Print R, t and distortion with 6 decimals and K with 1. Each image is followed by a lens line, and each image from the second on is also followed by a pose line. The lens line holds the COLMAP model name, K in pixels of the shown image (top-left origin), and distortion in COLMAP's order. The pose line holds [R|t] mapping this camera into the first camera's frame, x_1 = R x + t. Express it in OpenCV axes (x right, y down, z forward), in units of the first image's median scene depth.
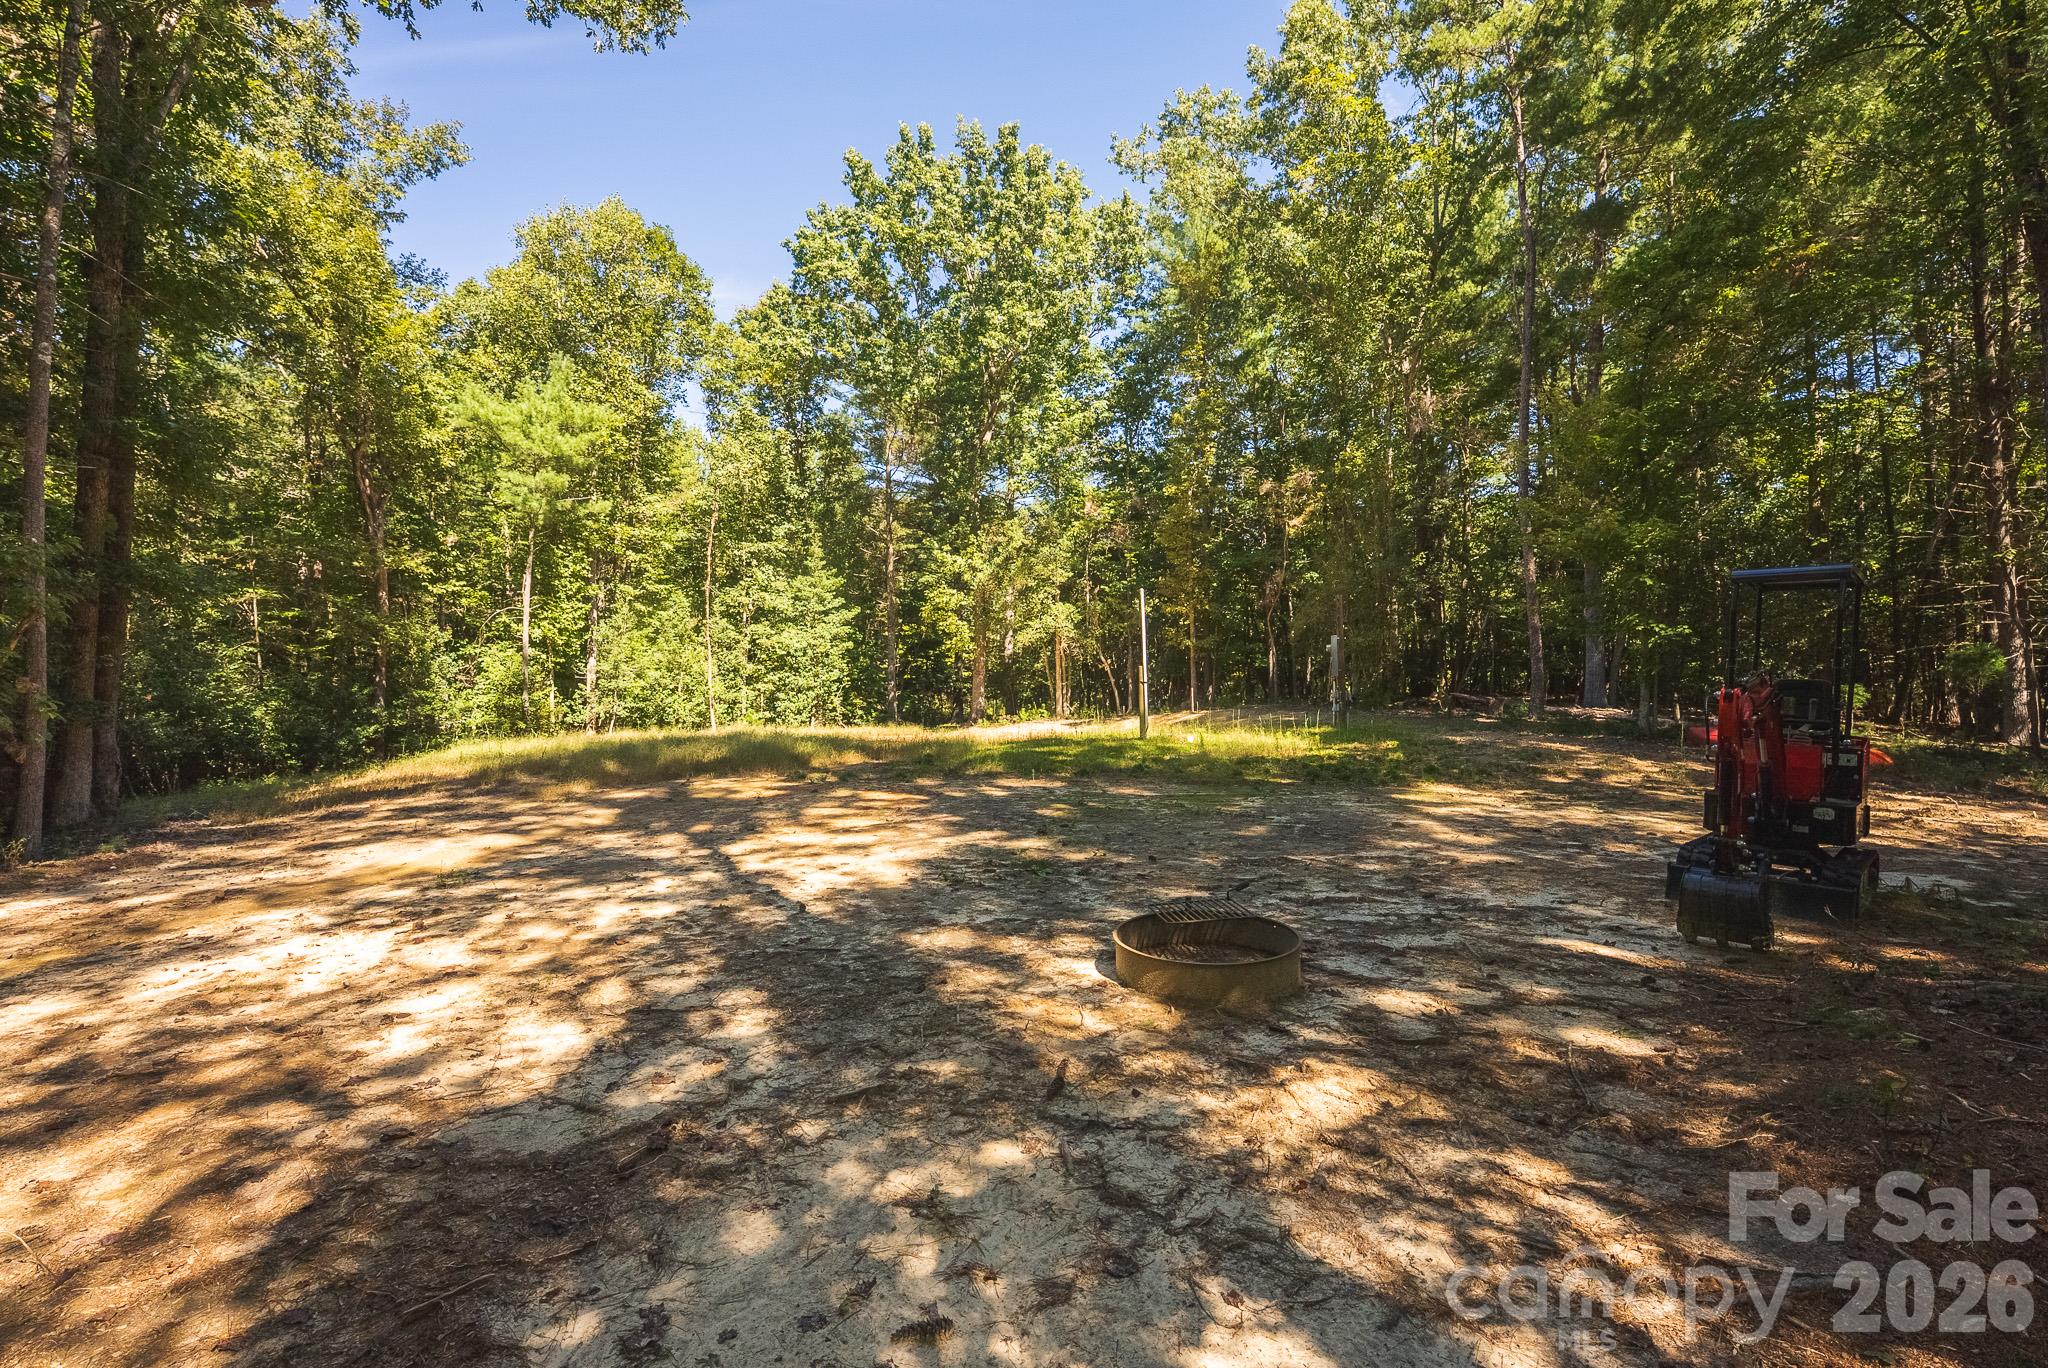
lens RADIAL K [[838.8, 0, 1028.7], [0, 838.8, 680.9], [0, 0, 1]] dist [-0.030228, 0.003943]
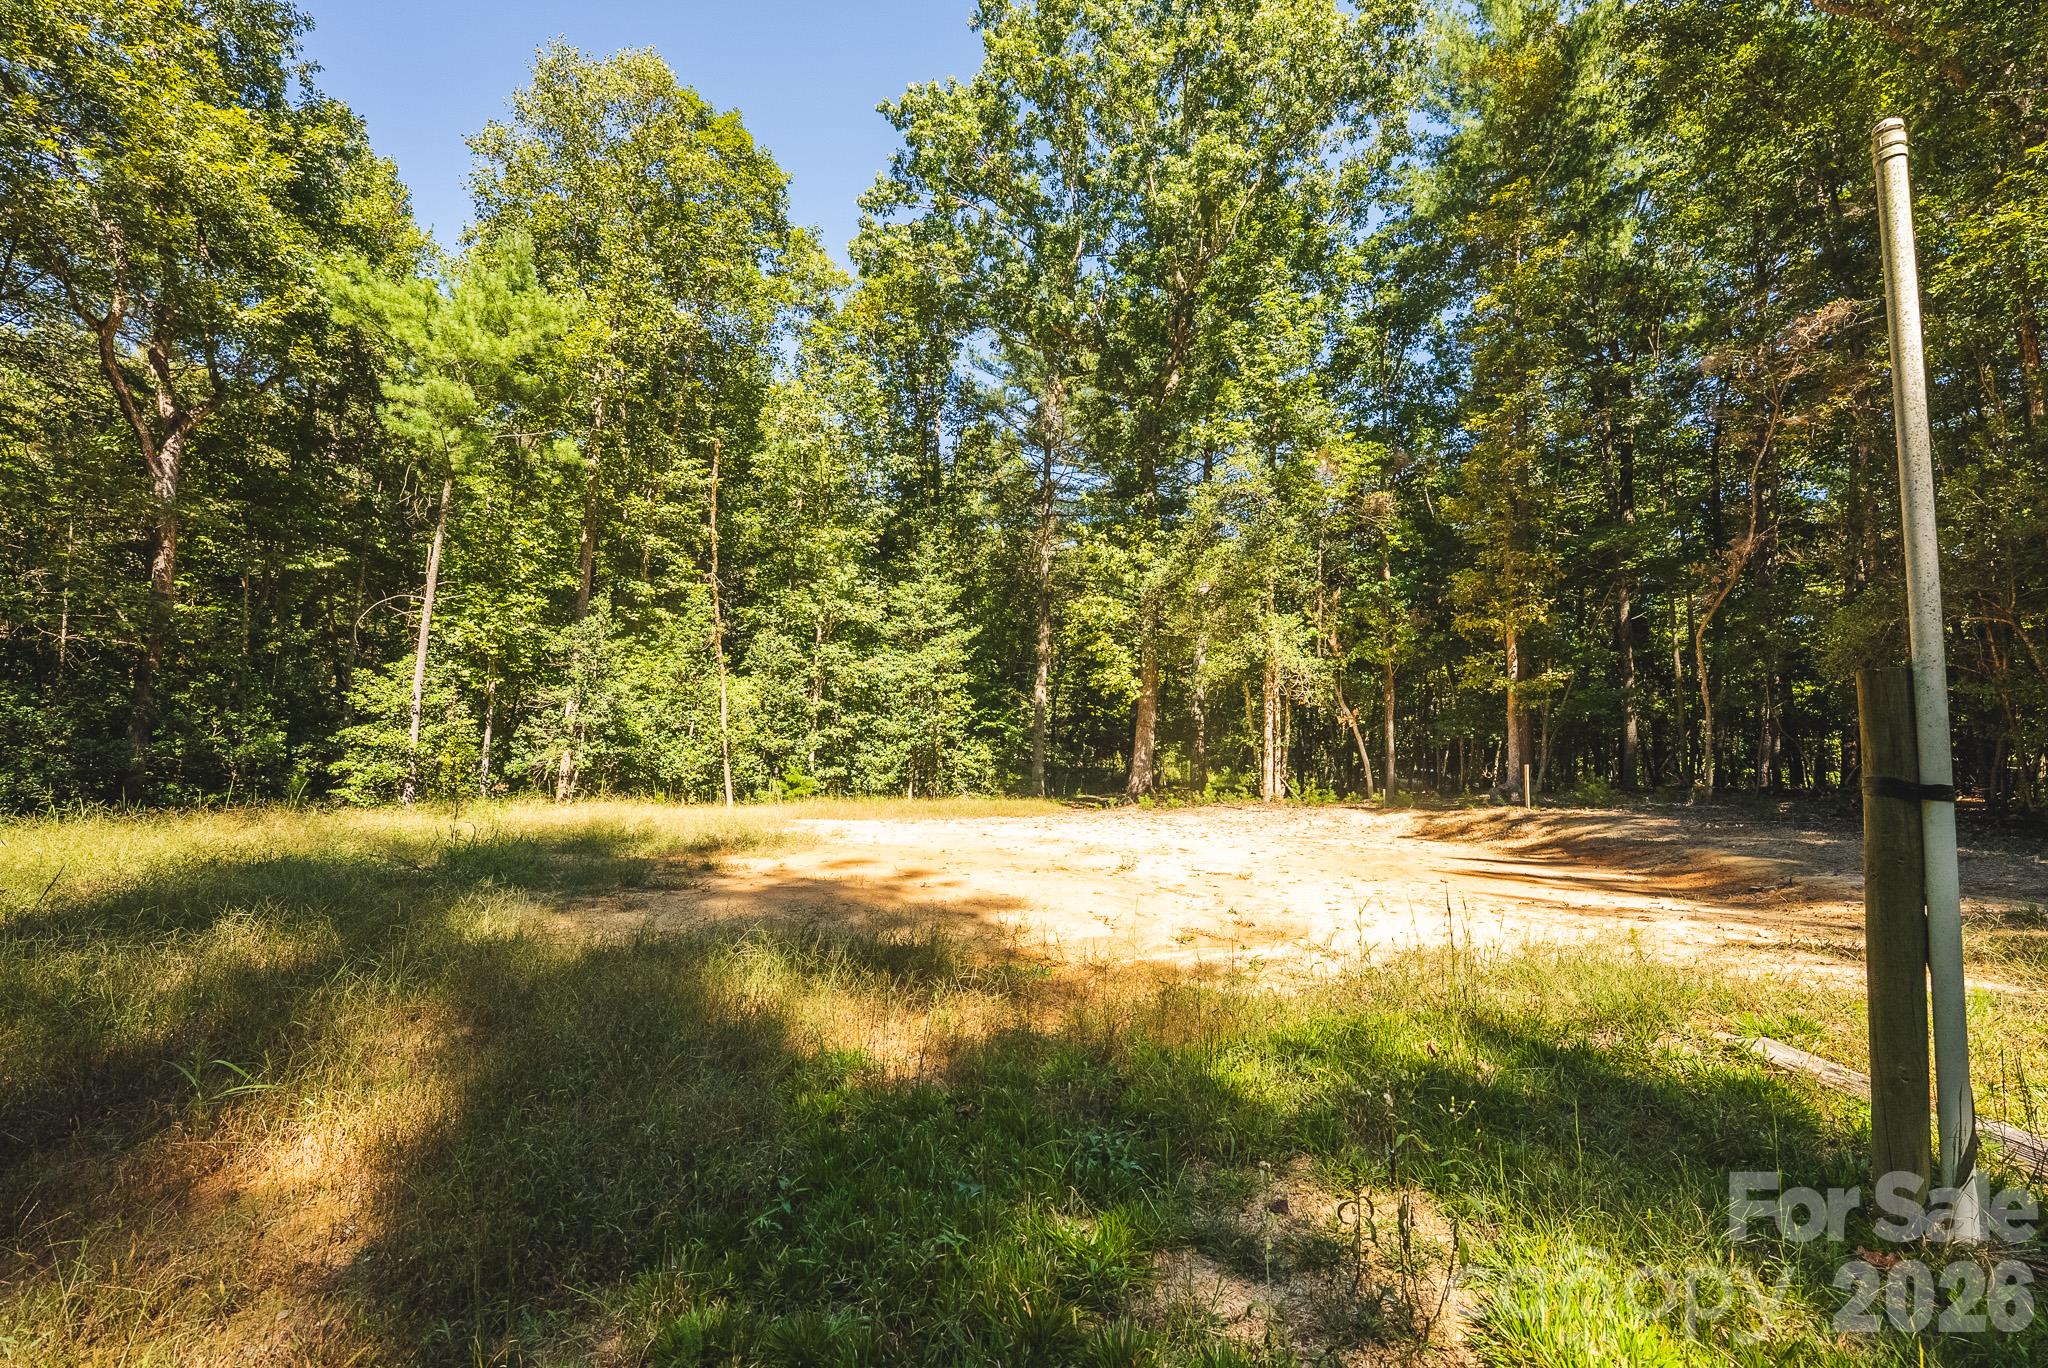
lens RADIAL K [[838.8, 0, 1026.9], [0, 838.8, 693.3], [0, 0, 1]] dist [-0.030228, 0.003943]
pose [[0.968716, 0.028273, -0.246556, 0.013607], [-0.040242, 0.998236, -0.043642, -0.001275], [0.244887, 0.052199, 0.968146, 0.341264]]
